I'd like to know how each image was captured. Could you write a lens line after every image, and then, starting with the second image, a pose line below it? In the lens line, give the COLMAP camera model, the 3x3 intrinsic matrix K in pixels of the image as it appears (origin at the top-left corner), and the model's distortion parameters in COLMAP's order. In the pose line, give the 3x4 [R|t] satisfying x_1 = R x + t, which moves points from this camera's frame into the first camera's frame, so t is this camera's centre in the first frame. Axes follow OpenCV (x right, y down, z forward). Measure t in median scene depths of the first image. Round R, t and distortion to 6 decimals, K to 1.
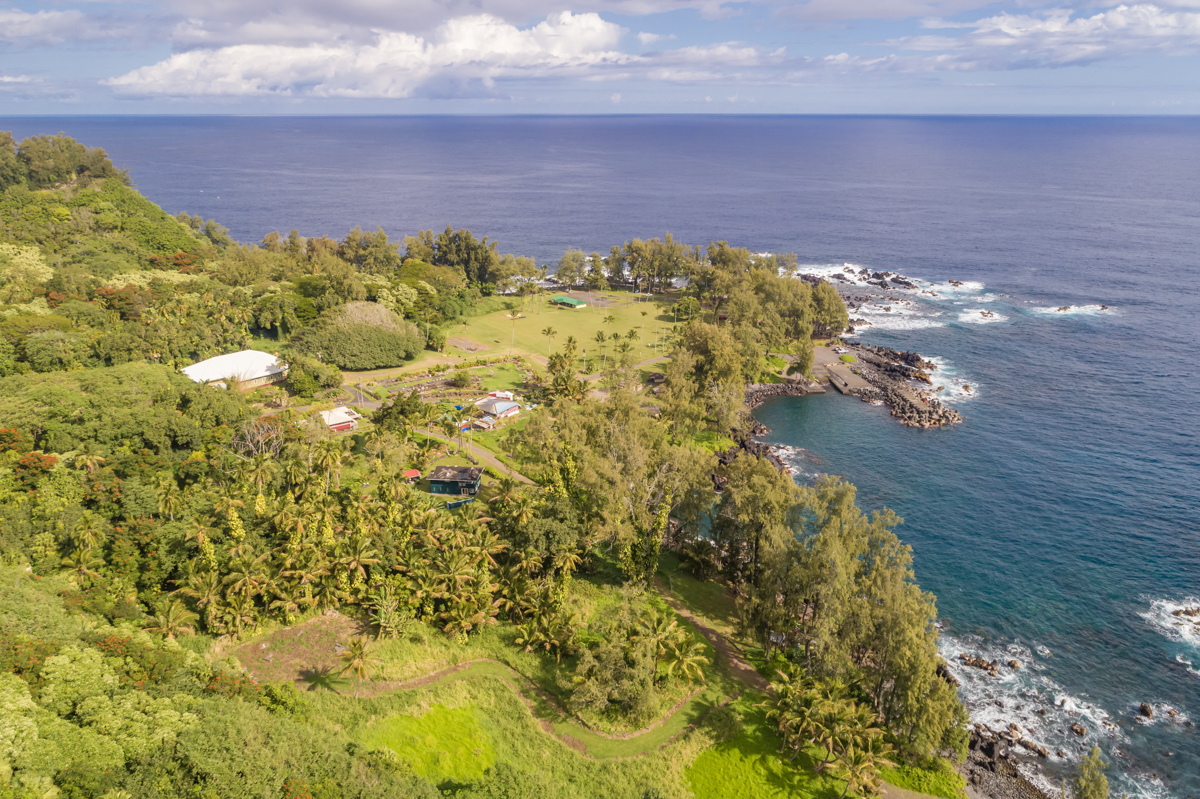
lens RADIAL K [[827.1, 0, 600.0], [0, 827.1, 399.5], [0, 0, 1]] dist [-0.002694, 0.004540]
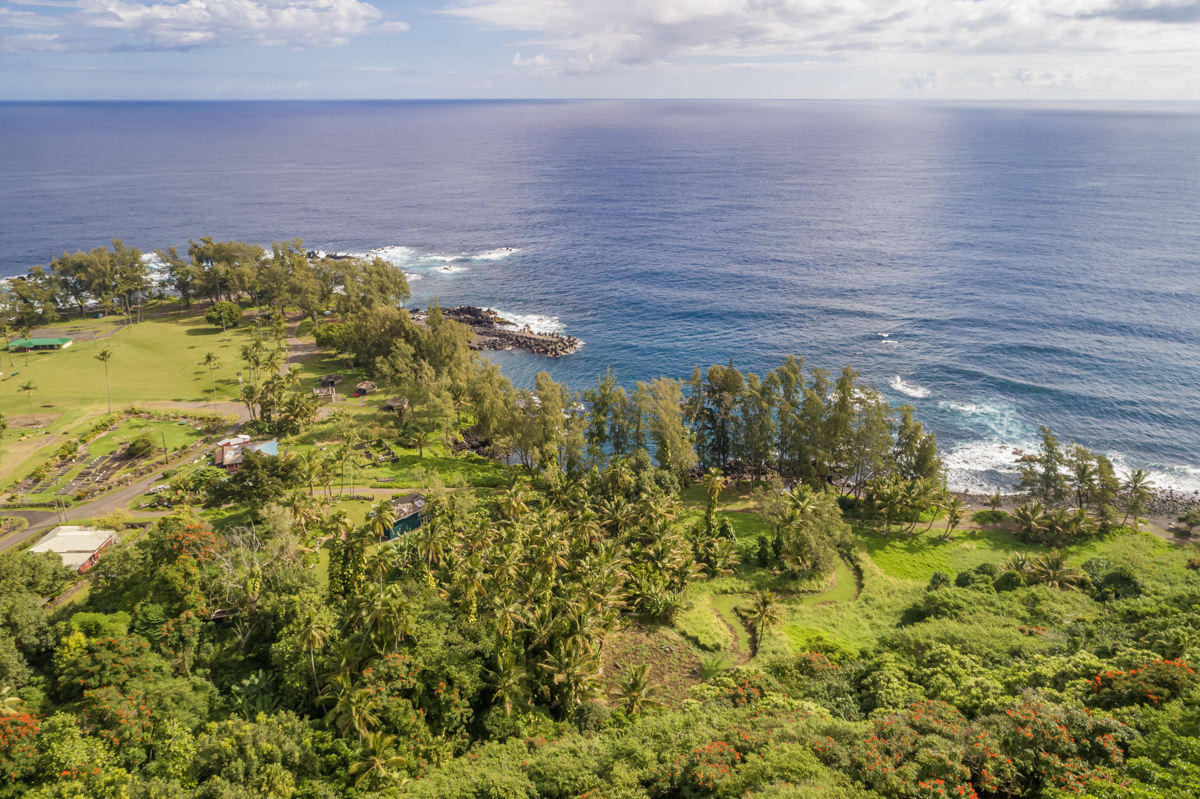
lens RADIAL K [[827.1, 0, 600.0], [0, 827.1, 399.5], [0, 0, 1]] dist [-0.002694, 0.004540]
pose [[0.577612, -0.282460, 0.765885, -0.433480], [0.271380, 0.951307, 0.146176, -0.054772], [-0.769881, 0.123413, 0.626141, 0.189996]]
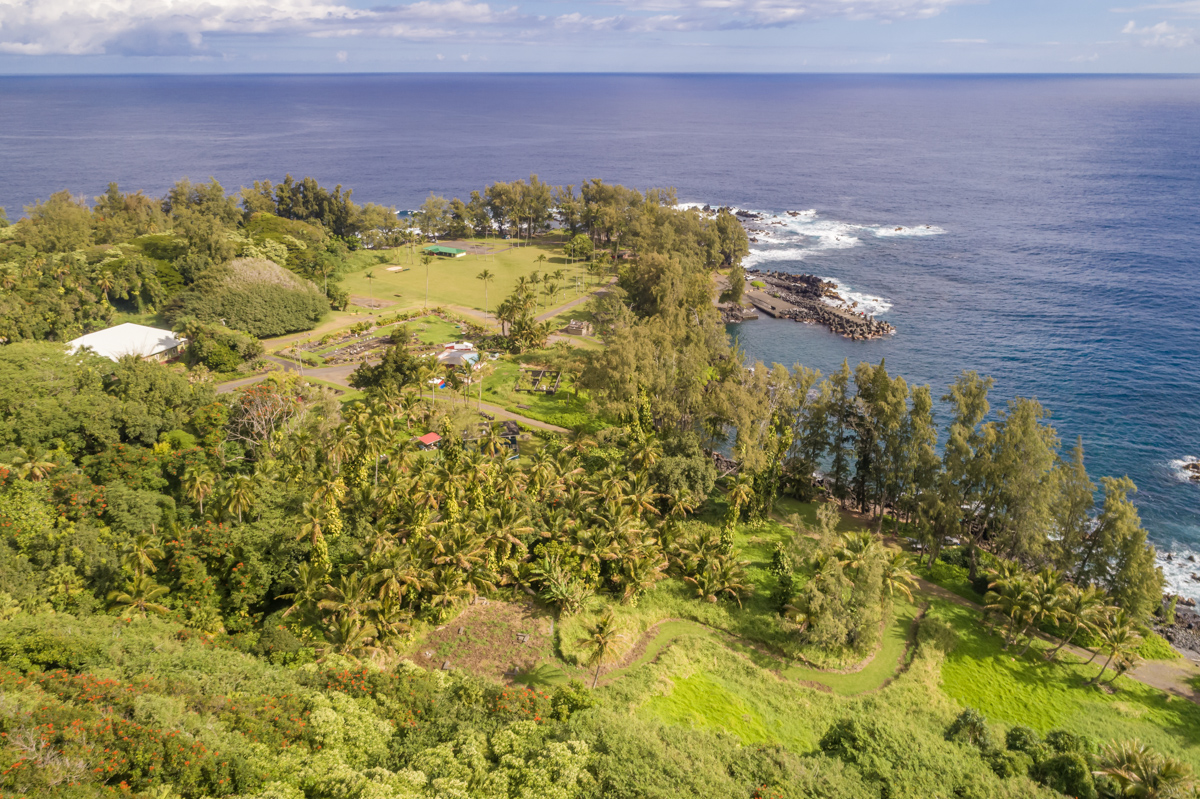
lens RADIAL K [[821.0, 0, 603.7], [0, 821.0, 385.8], [0, 0, 1]] dist [-0.006333, 0.005611]
pose [[0.951745, -0.109067, 0.286854, -0.193567], [0.100199, 0.993928, 0.045462, 0.009939], [-0.290071, -0.014526, 0.956895, 0.087116]]
